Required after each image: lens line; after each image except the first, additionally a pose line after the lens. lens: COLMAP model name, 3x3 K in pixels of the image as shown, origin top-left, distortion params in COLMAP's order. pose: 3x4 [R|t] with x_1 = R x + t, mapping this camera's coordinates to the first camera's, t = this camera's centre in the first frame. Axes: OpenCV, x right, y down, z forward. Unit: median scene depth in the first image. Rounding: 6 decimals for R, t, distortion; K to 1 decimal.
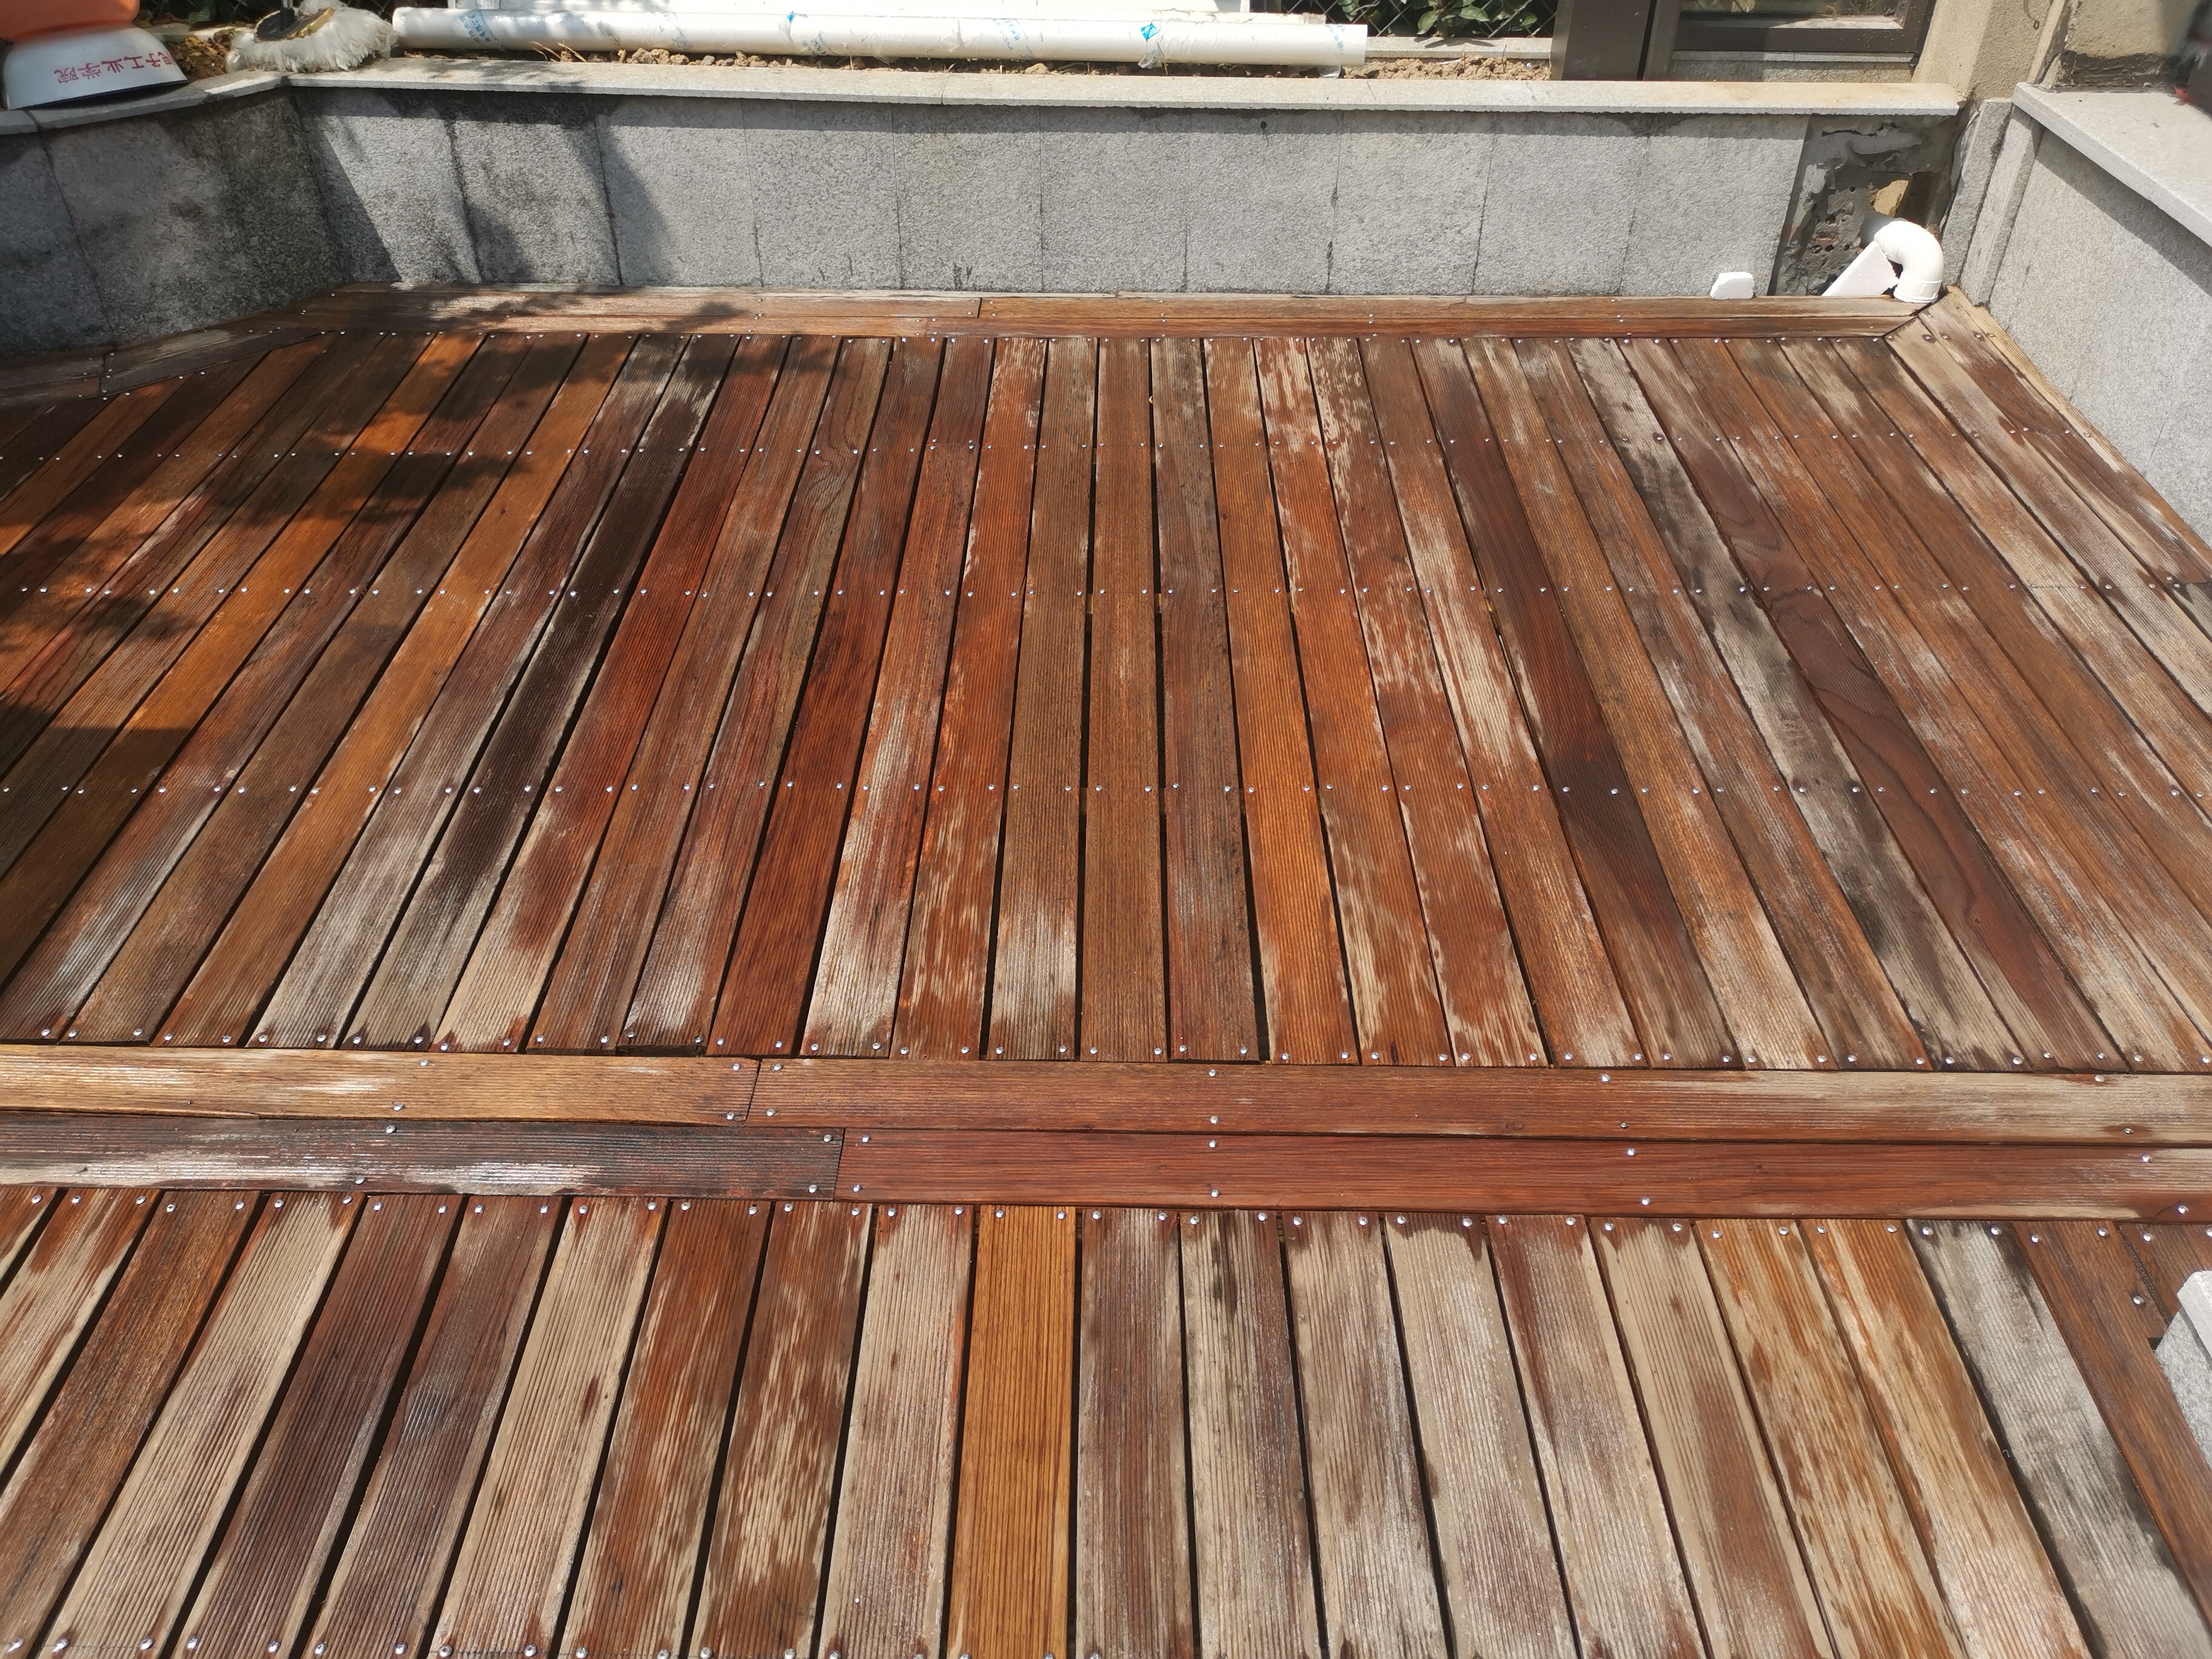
lens RADIAL K [[1702.9, 0, 1098.9], [0, 1702.9, 834.8], [0, 0, 1]] dist [0.061818, -0.062111]
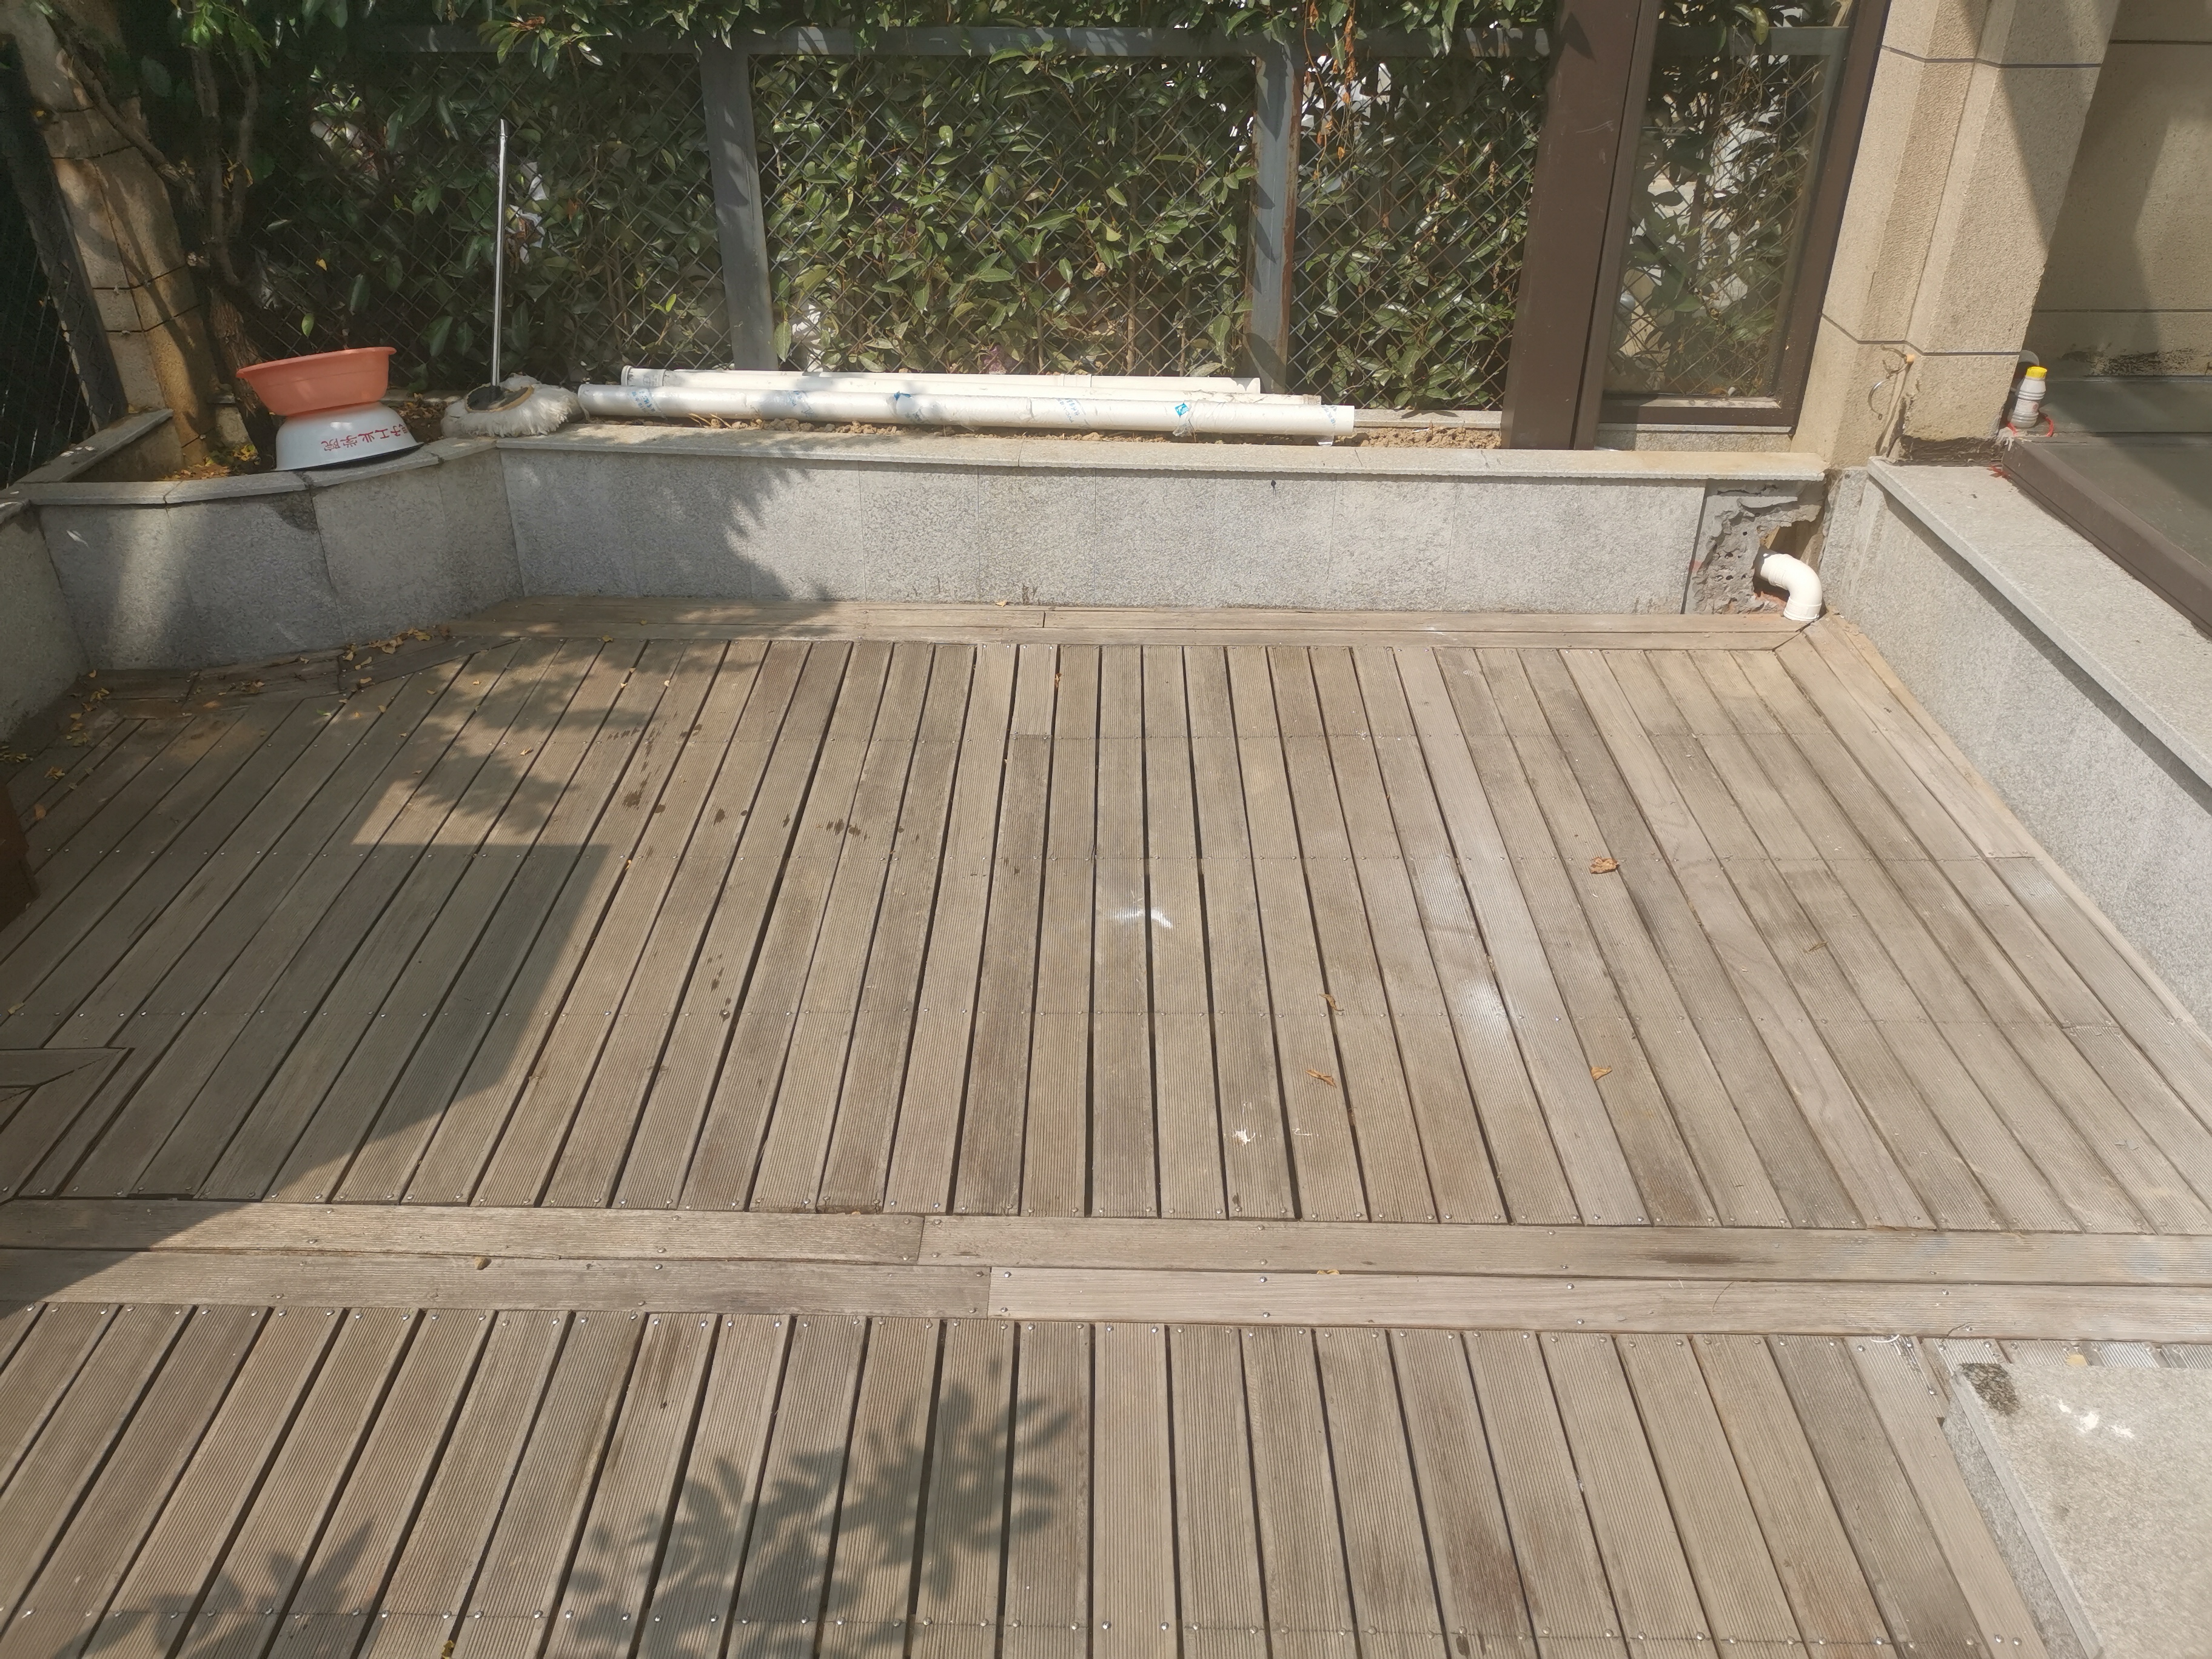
lens RADIAL K [[1702.9, 0, 1095.8], [0, 1702.9, 841.7], [0, 0, 1]] dist [0.061818, -0.062111]
pose [[0.999972, 0.004654, 0.005849, -0.042679], [-0.003907, 0.992554, -0.121743, 0.000764], [-0.006372, 0.121717, 0.992544, -0.221473]]
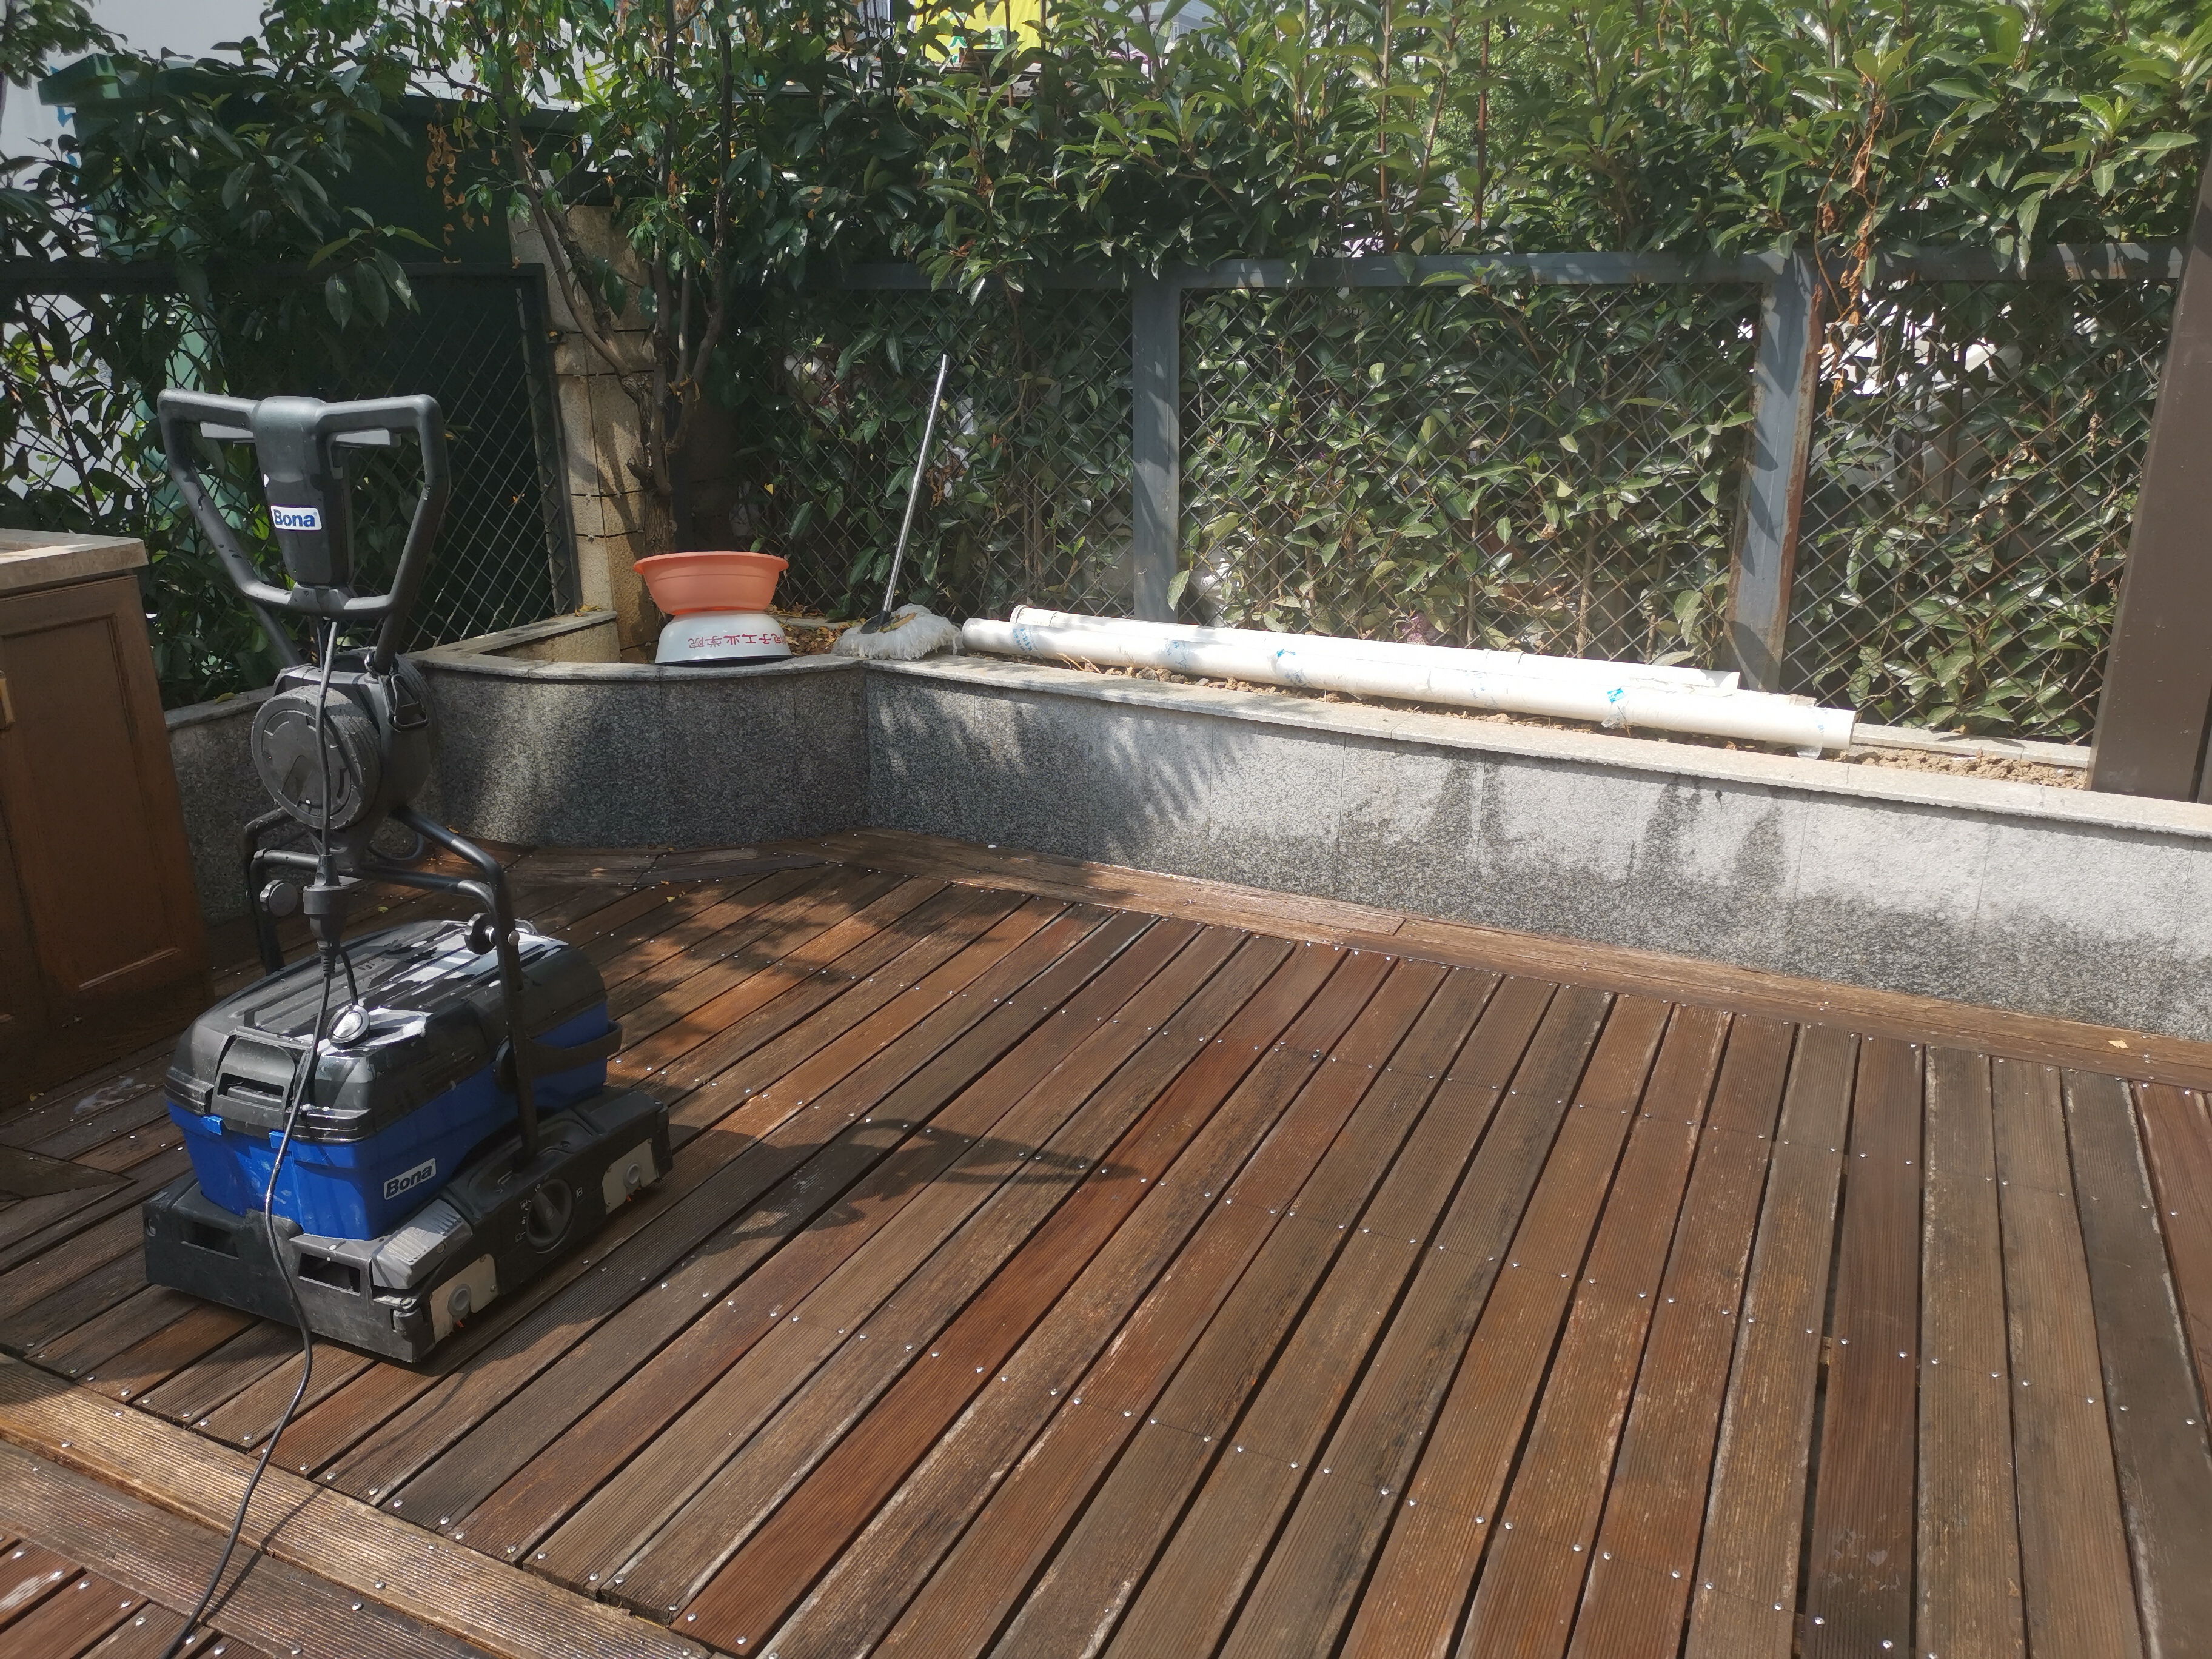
lens RADIAL K [[1702.9, 0, 1090.6], [0, 1702.9, 820.8], [0, 0, 1]] dist [0.061818, -0.062111]
pose [[0.909603, 0.127641, -0.395385, 0.165756], [-0.256377, 0.921291, -0.292392, -0.033333], [0.326944, 0.367329, 0.870734, 0.066197]]
